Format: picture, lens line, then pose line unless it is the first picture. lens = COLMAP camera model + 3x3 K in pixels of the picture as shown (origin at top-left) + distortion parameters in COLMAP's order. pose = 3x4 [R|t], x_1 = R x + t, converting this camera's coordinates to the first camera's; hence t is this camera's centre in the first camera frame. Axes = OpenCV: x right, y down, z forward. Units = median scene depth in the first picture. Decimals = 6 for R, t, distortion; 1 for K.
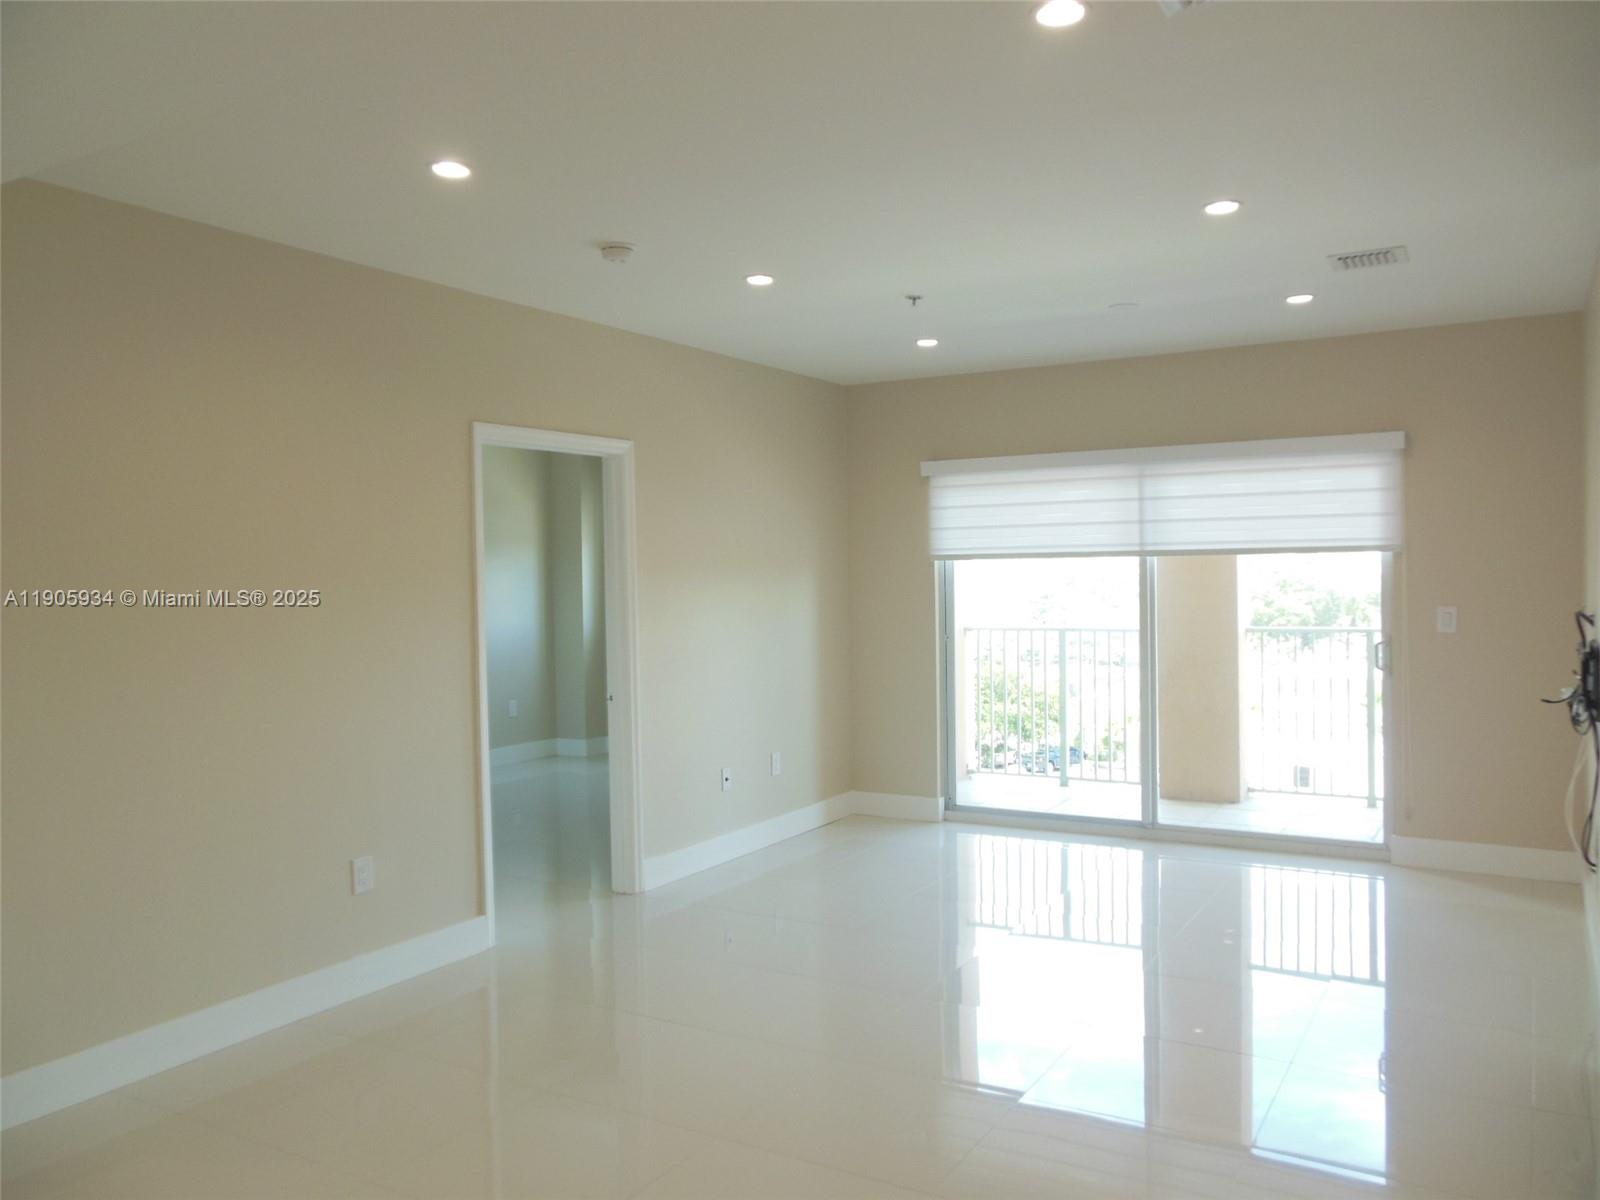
lens RADIAL K [[1197.9, 0, 804.6], [0, 1197.9, 593.2], [0, 0, 1]] dist [0.002928, 0.000789]
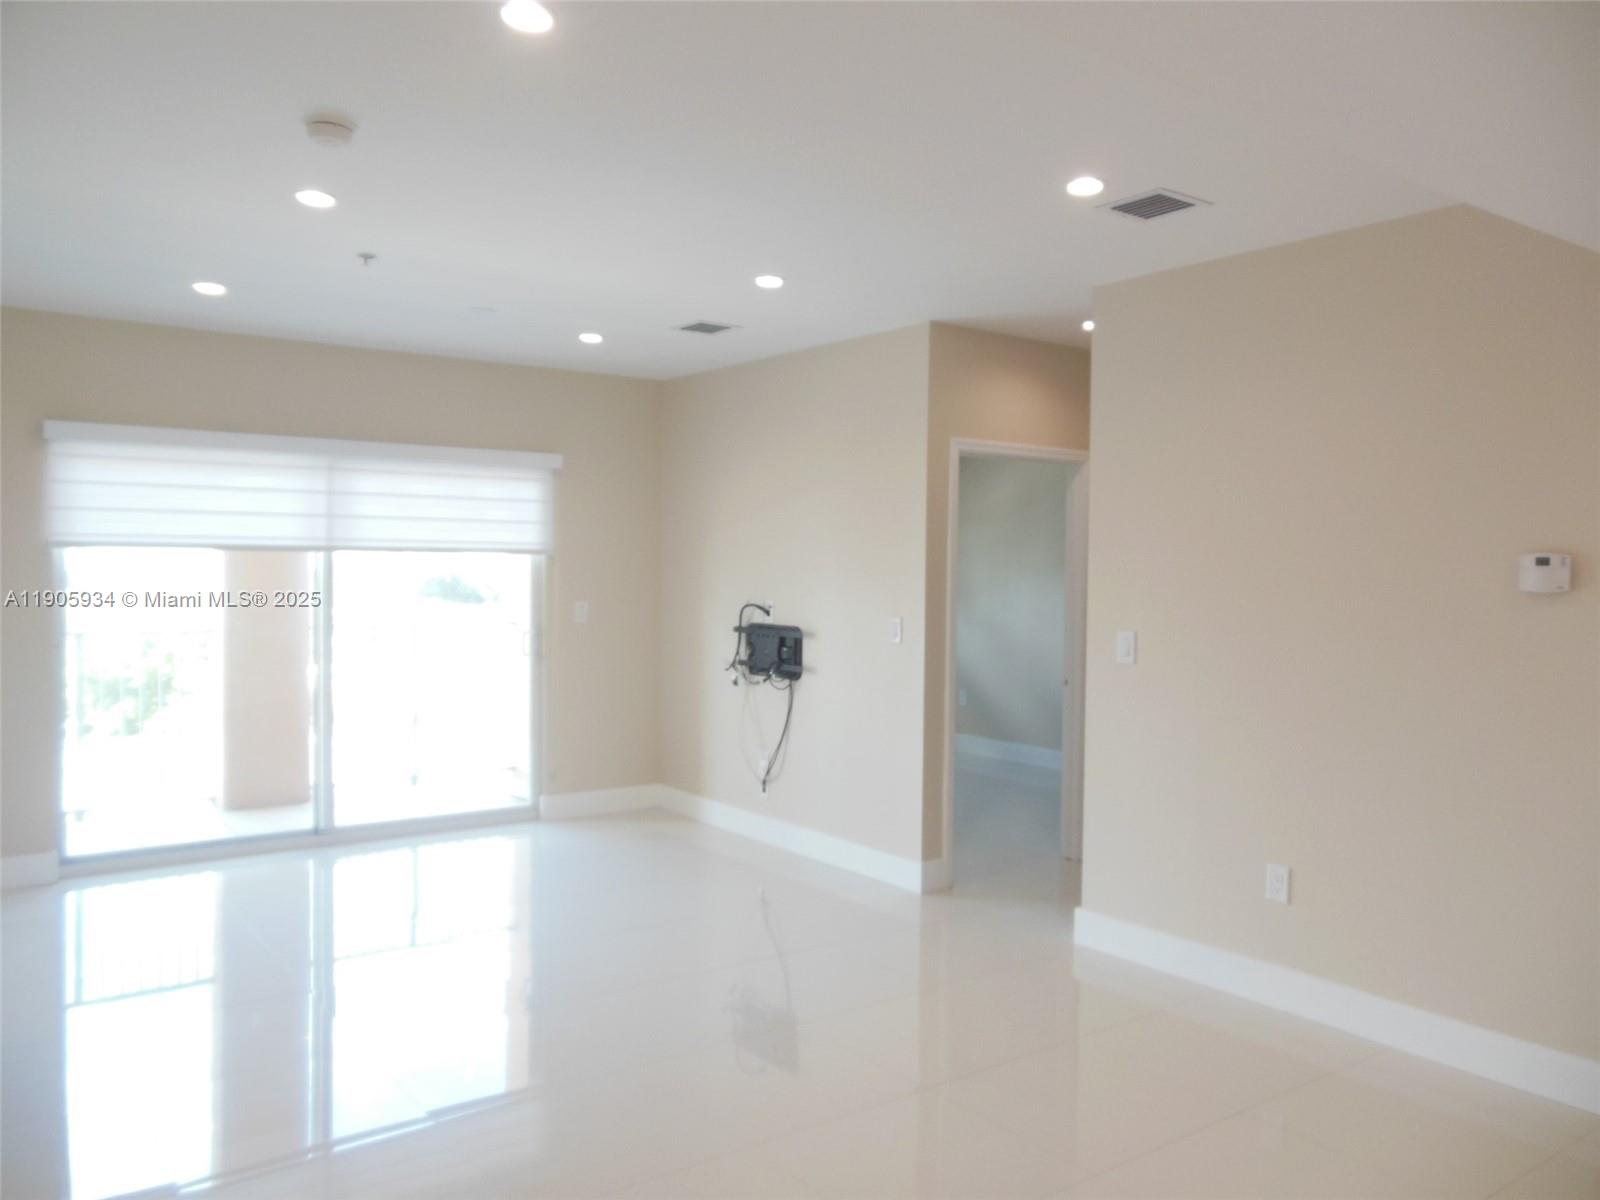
lens RADIAL K [[1197.9, 0, 804.5], [0, 1197.9, 602.3], [0, 0, 1]] dist [0.002928, 0.000789]
pose [[0.417128, -0.008176, 0.908811, -0.435960], [0.000244, 0.999961, 0.008884, 0.001213], [-0.908848, -0.003484, 0.417113, 0.251899]]
